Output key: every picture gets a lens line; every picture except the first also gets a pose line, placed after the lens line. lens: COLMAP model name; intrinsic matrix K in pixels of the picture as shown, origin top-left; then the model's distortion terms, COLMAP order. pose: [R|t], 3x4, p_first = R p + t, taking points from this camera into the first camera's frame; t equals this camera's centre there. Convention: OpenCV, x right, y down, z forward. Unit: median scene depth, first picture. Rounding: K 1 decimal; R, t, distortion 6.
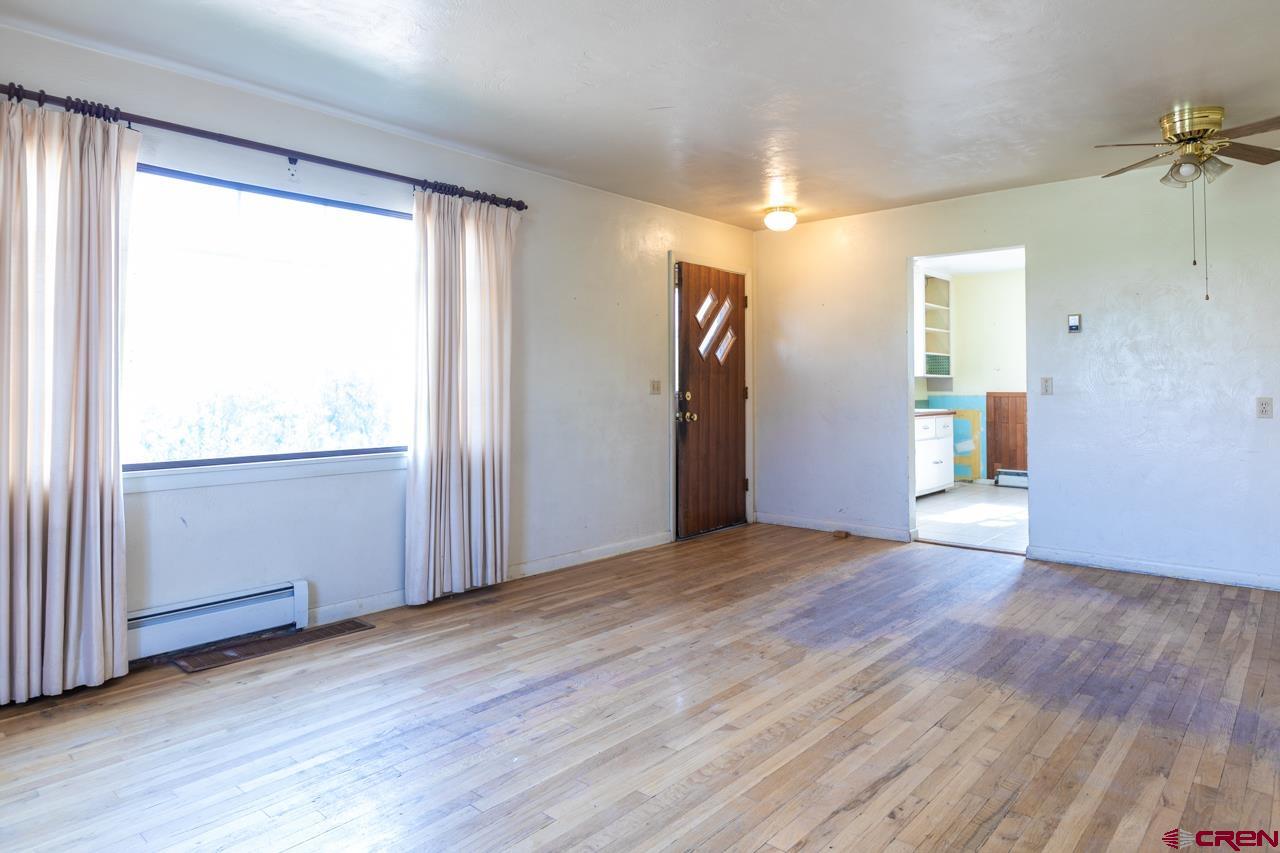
lens RADIAL K [[762.6, 0, 636.2], [0, 762.6, 372.8], [0, 0, 1]] dist [-0.003541, -0.000231]
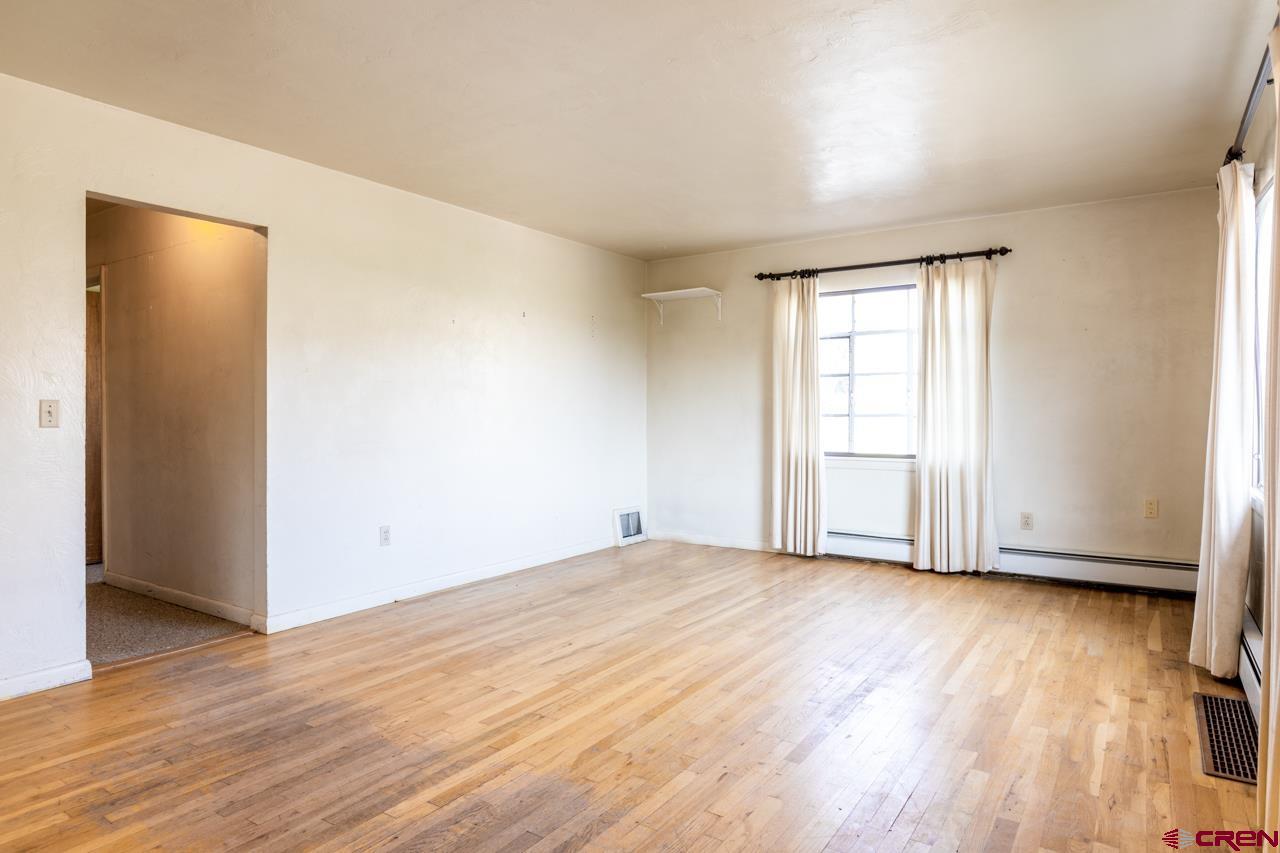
lens RADIAL K [[762.6, 0, 635.9], [0, 762.6, 420.6], [0, 0, 1]] dist [-0.003541, -0.000231]
pose [[-0.991404, 0.004079, -0.130770, 0.287736], [0.005052, 0.999962, -0.007112, 0.036201], [0.130736, -0.007712, -0.991387, 1.965313]]
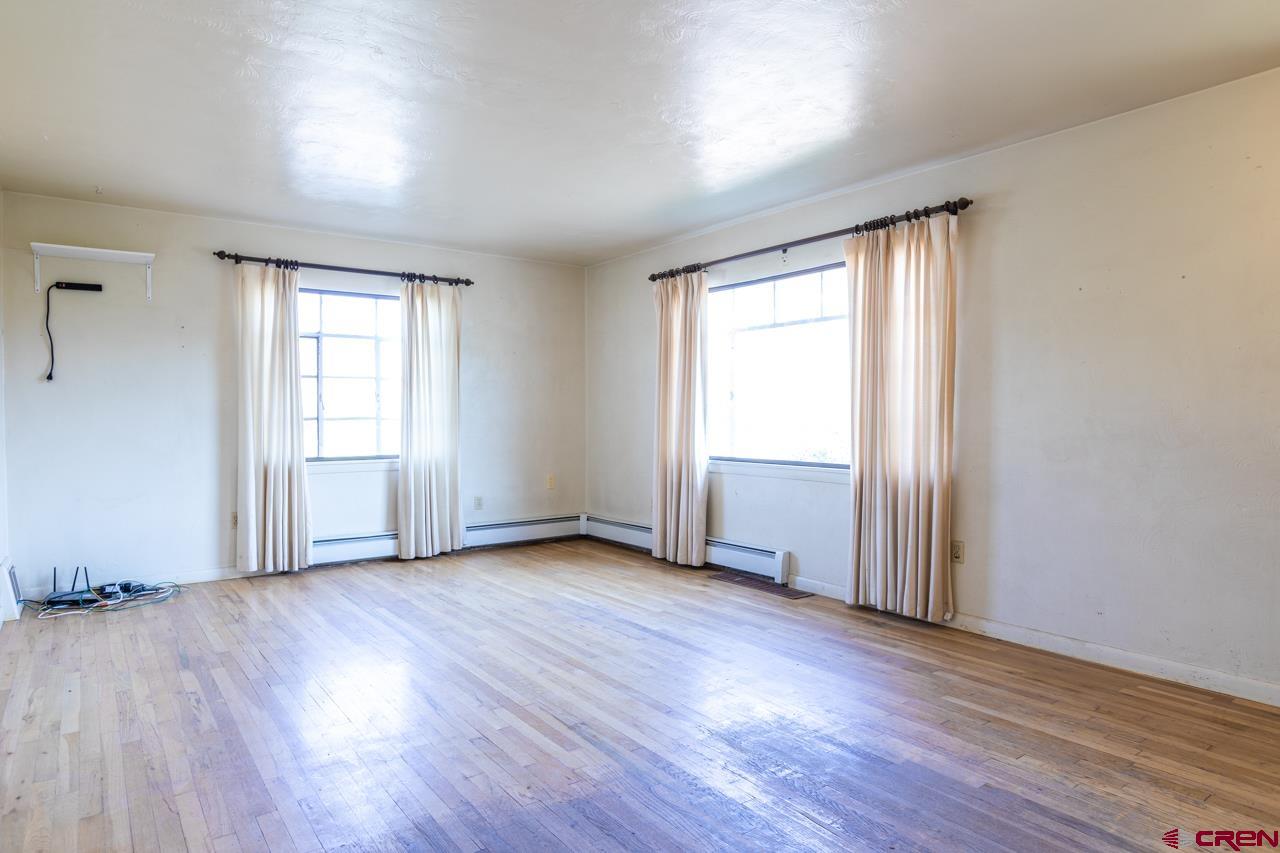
lens RADIAL K [[762.6, 0, 640.1], [0, 762.6, 432.7], [0, 0, 1]] dist [-0.003541, -0.000231]
pose [[-0.205415, 0.024803, -0.978361, 1.194987], [0.021297, 0.999555, 0.020868, 0.023299], [0.978443, -0.016549, -0.205852, 1.254478]]
